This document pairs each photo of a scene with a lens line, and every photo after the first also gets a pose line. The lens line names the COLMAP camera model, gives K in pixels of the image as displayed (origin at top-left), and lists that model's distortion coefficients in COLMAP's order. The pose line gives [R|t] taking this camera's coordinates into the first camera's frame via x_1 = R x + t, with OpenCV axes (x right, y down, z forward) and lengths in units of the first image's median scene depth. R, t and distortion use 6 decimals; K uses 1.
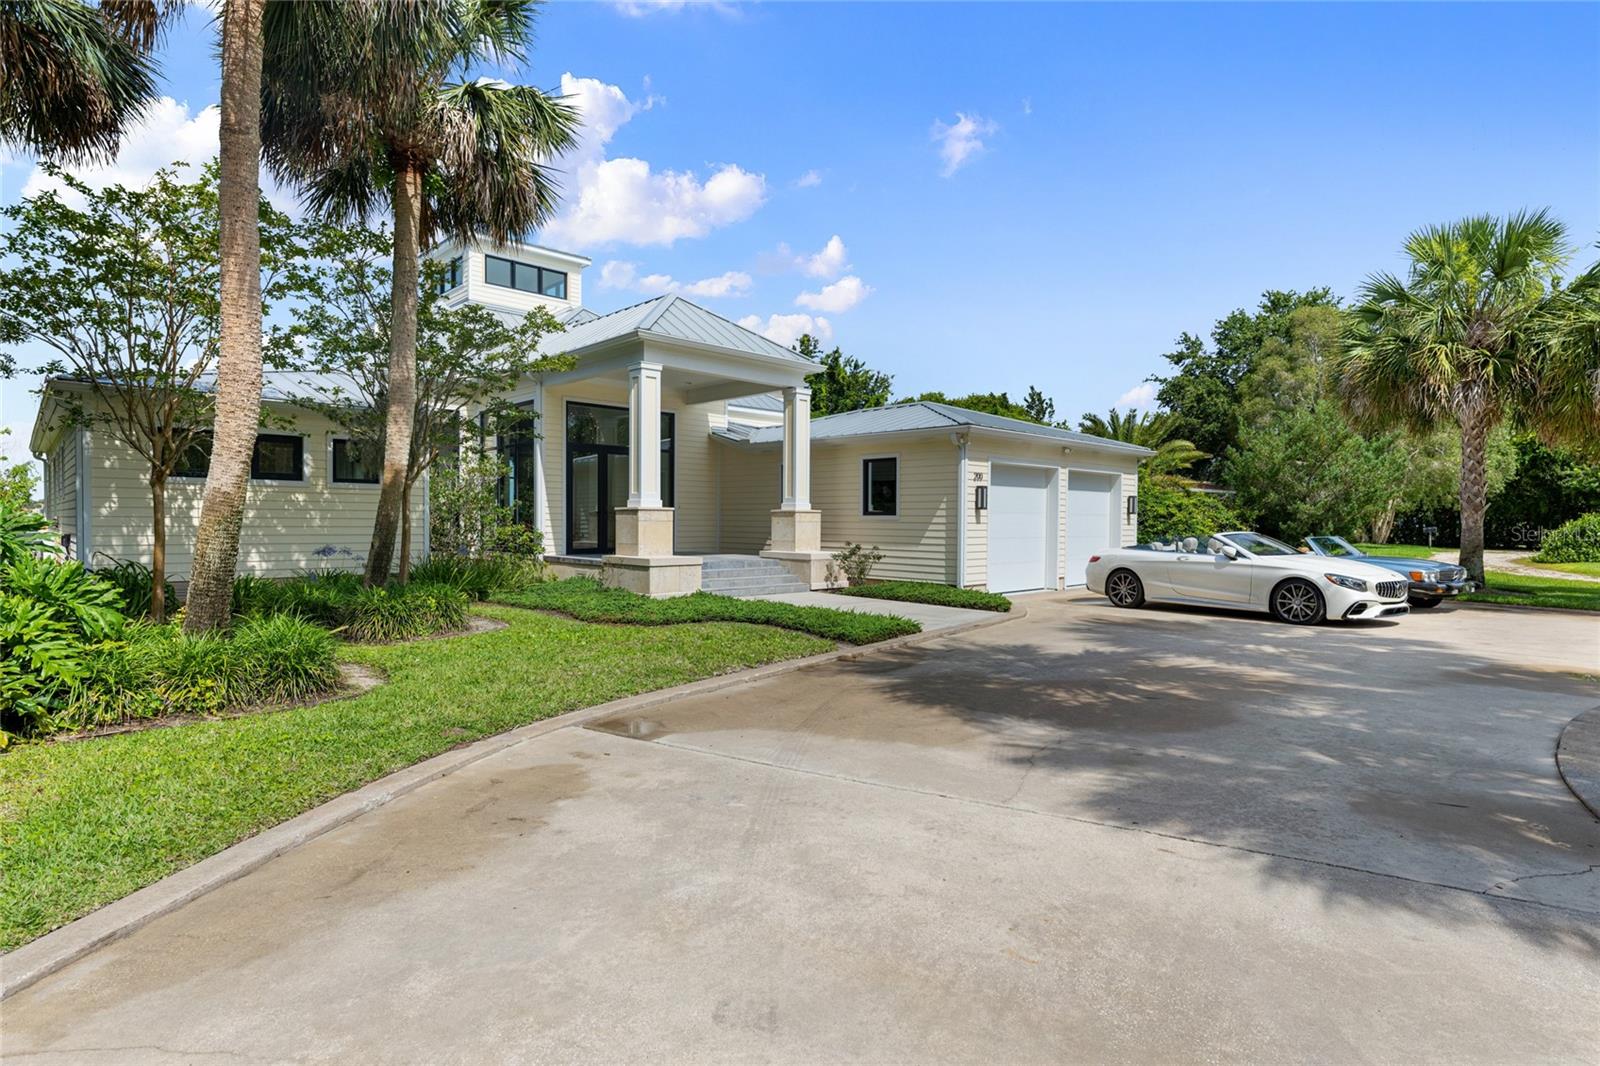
lens RADIAL K [[836.5, 0, 813.1], [0, 836.5, 519.4], [0, 0, 1]] dist [-0.056676, -0.000167]
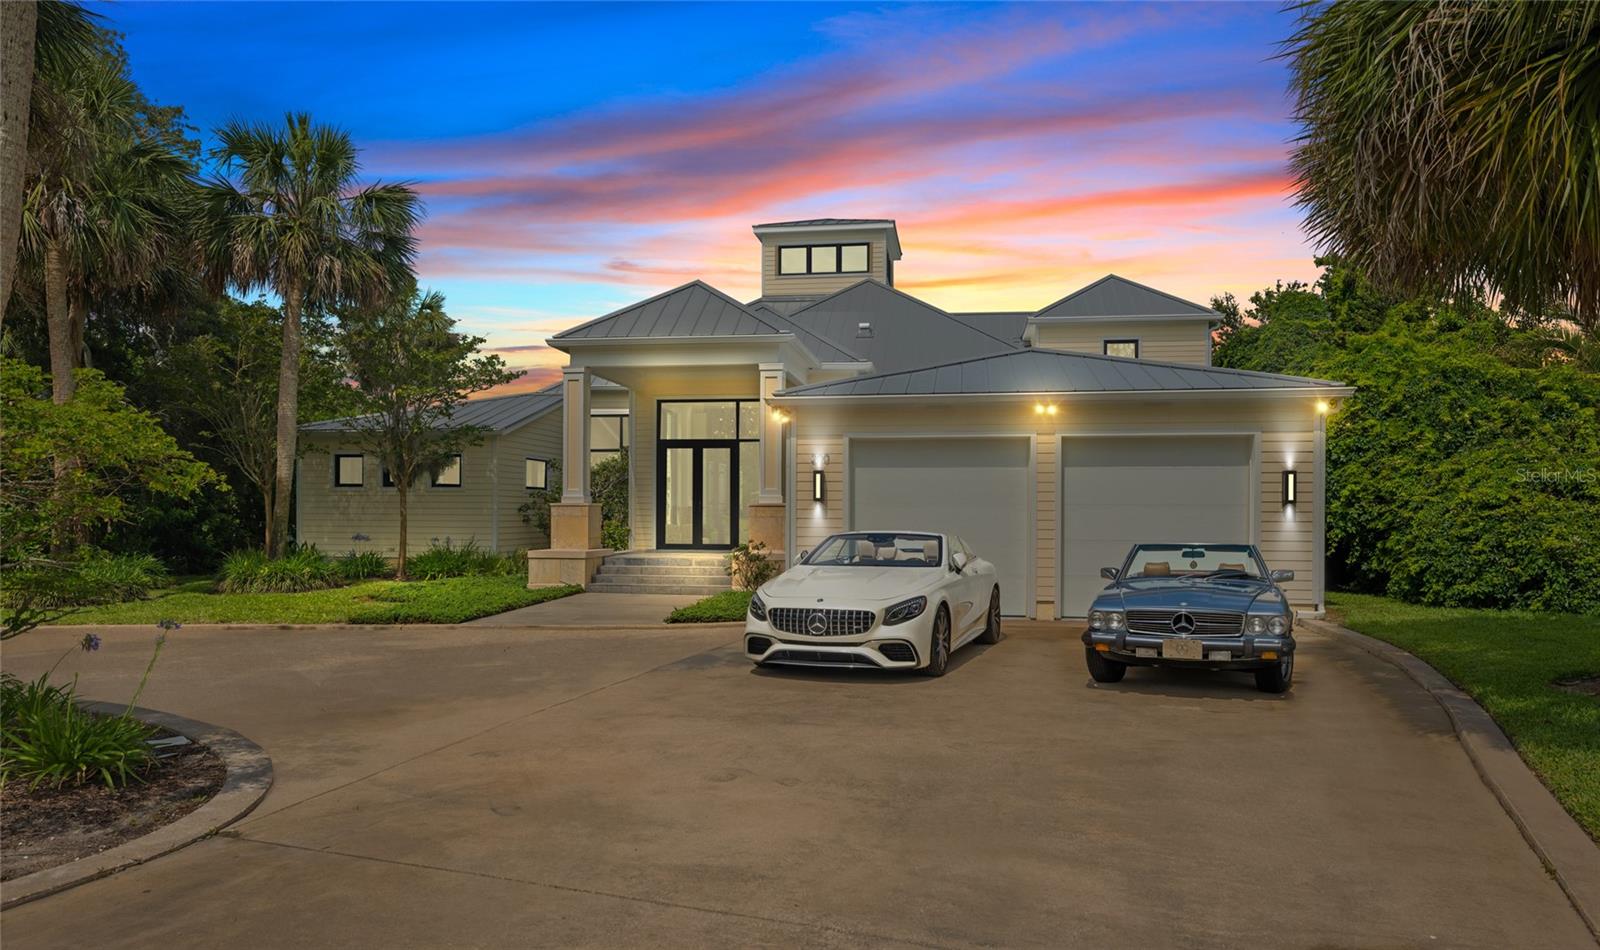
lens RADIAL K [[1088.1, 0, 781.5], [0, 1088.1, 498.1], [0, 0, 1]] dist [0.000266, 0.000021]
pose [[0.587750, -0.015035, -0.808903, 1.105406], [0.000074, 0.999828, -0.018530, 0.004668], [0.809043, 0.010831, 0.587650, 0.416600]]
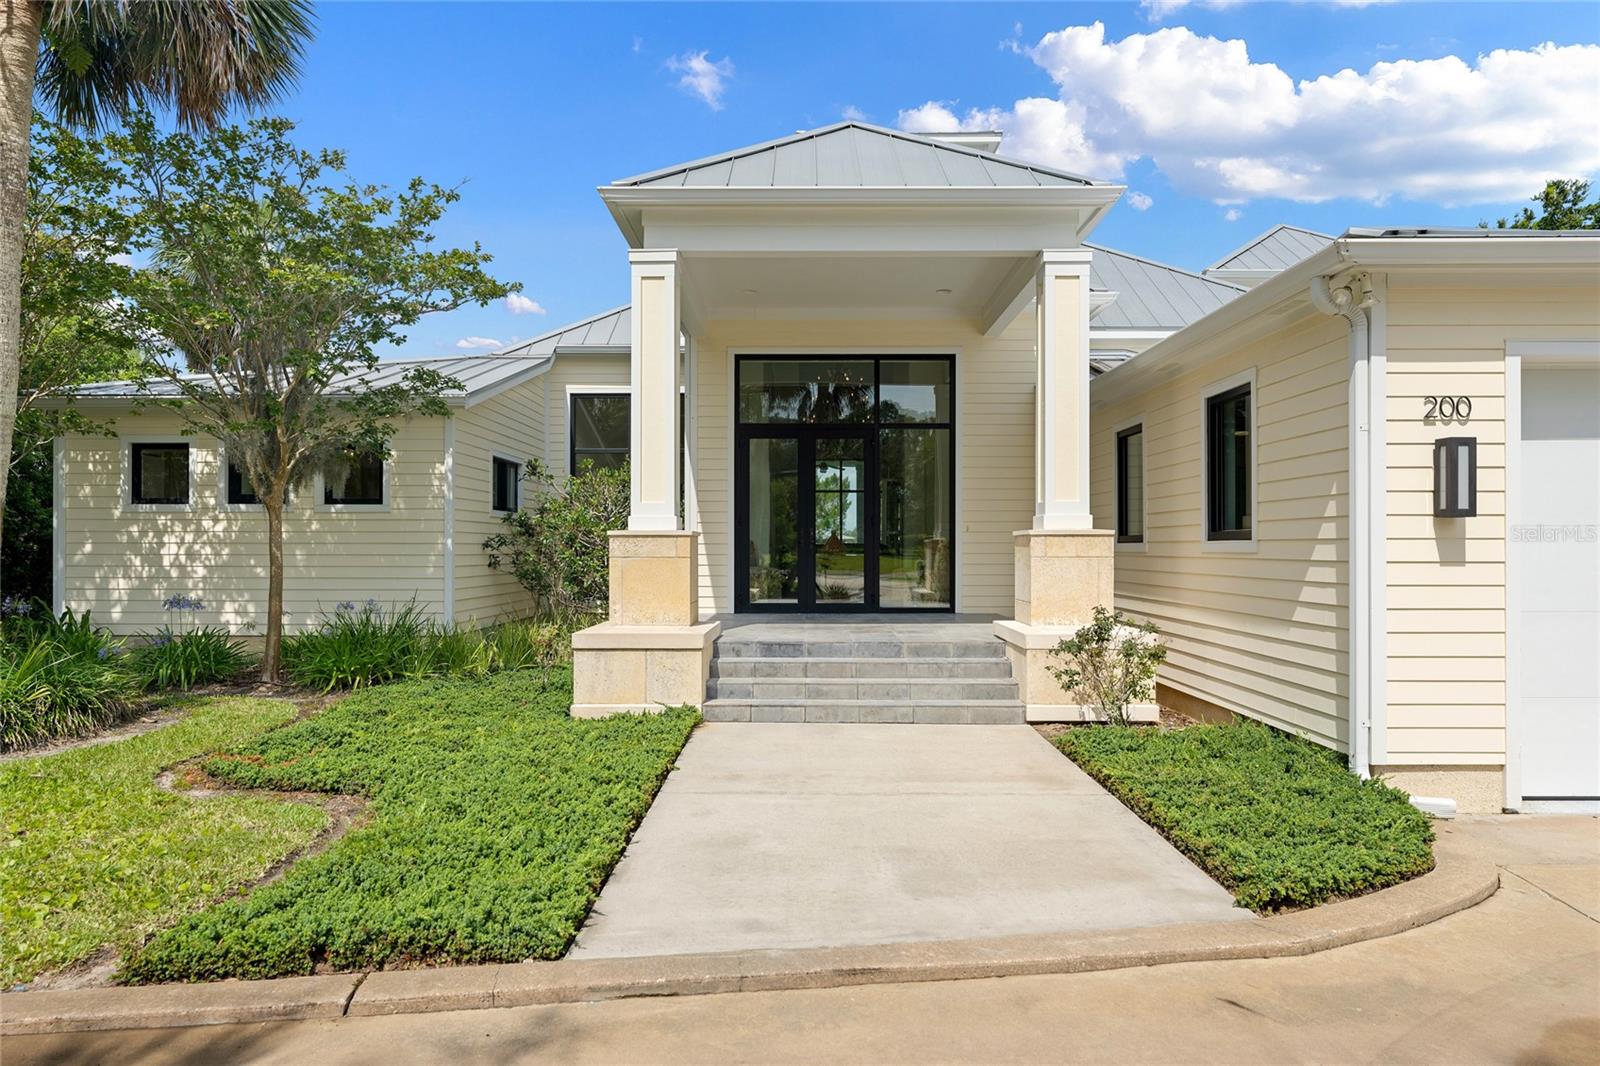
lens RADIAL K [[1060.0, 0, 793.4], [0, 1060.0, 530.2], [0, 0, 1]] dist [0.001100, -0.000360]
pose [[0.703365, -0.020063, -0.710546, 0.336744], [0.005879, 0.999732, -0.022409, 0.000234], [0.710805, 0.011585, 0.703294, 0.621840]]
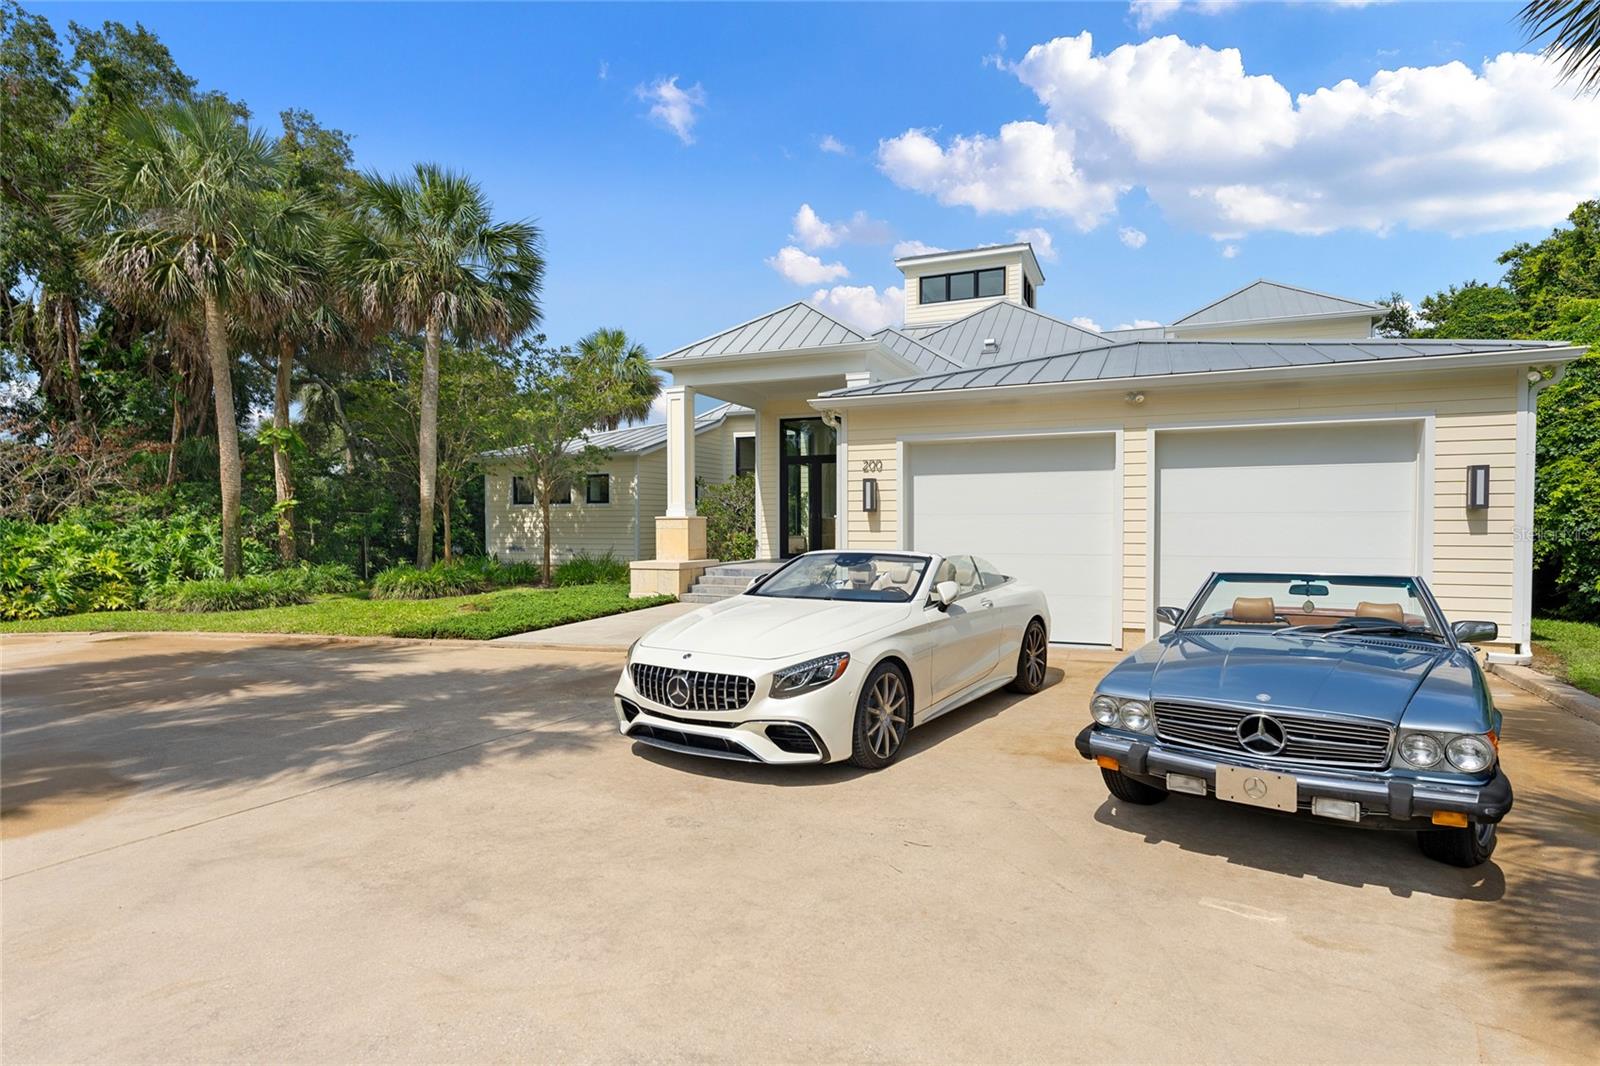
lens RADIAL K [[833.9, 0, 782.3], [0, 833.9, 537.2], [0, 0, 1]] dist [-0.000395, -0.000257]
pose [[0.371613, 0.008620, -0.928348, 0.917109], [0.005627, 0.999918, 0.011537, 0.001109], [0.928371, -0.009511, 0.371533, 0.739476]]
